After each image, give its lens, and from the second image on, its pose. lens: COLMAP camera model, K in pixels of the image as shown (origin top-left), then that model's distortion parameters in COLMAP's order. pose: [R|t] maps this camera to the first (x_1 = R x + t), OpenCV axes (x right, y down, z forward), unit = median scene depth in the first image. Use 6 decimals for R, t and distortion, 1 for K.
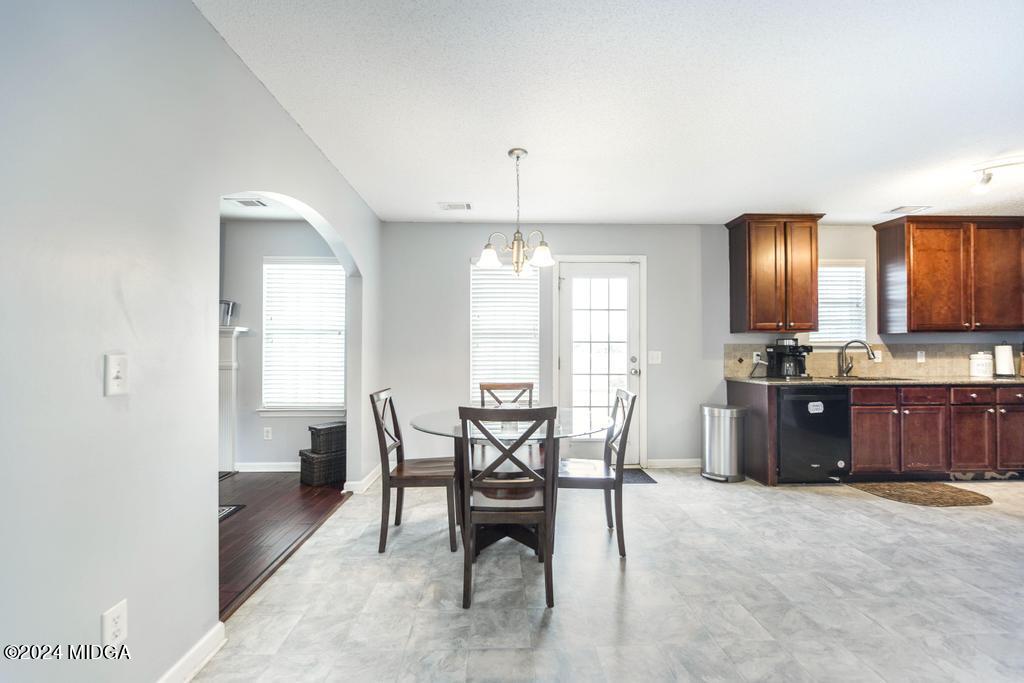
lens RADIAL K [[406.9, 0, 506.6], [0, 406.9, 341.7], [0, 0, 1]] dist [0.000239, 0.000189]
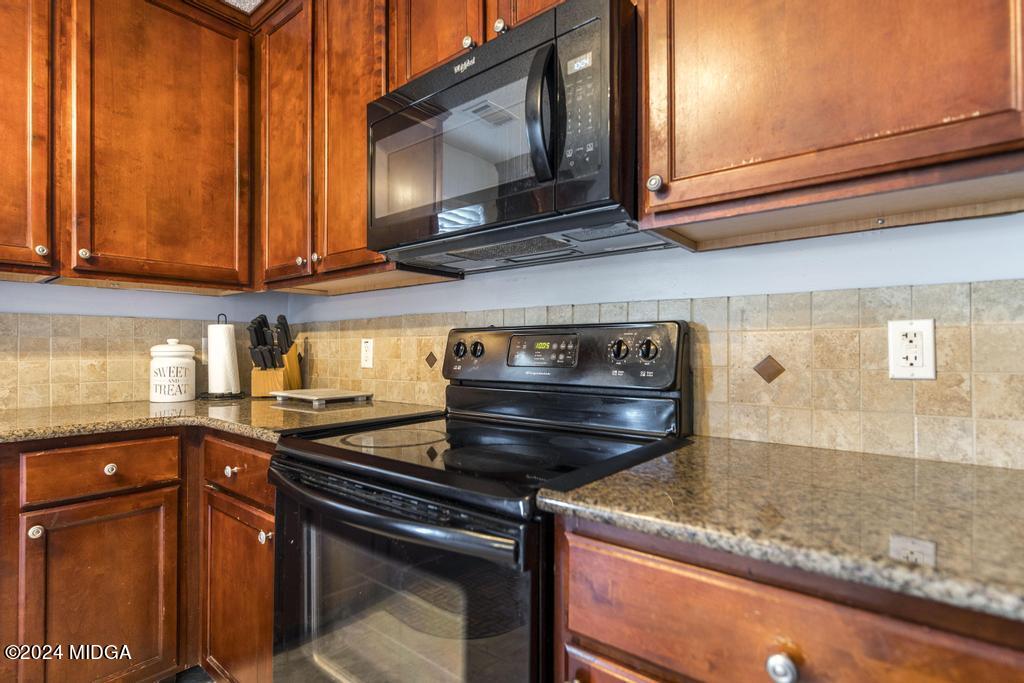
lens RADIAL K [[516.1, 0, 507.4], [0, 516.1, 349.5], [0, 0, 1]] dist [-0.003820, -0.000585]
pose [[0.660527, 0.003483, 0.750794, 1.063078], [-0.018995, 0.999747, 0.012073, 0.024054], [-0.750562, -0.022236, 0.660426, 0.452871]]
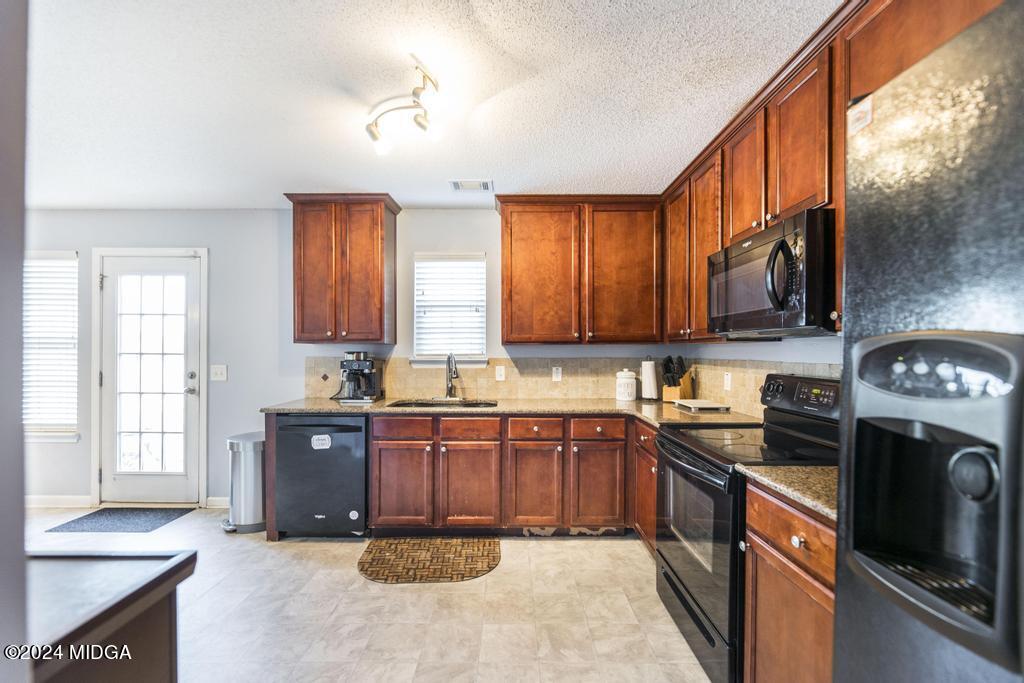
lens RADIAL K [[417.7, 0, 508.2], [0, 417.7, 345.9], [0, 0, 1]] dist [-0.001056, -0.000102]
pose [[0.999274, 0.005133, -0.037747, 1.024123], [-0.004754, 0.999937, 0.010123, -0.028189], [0.037796, -0.009936, 0.999236, 0.195829]]
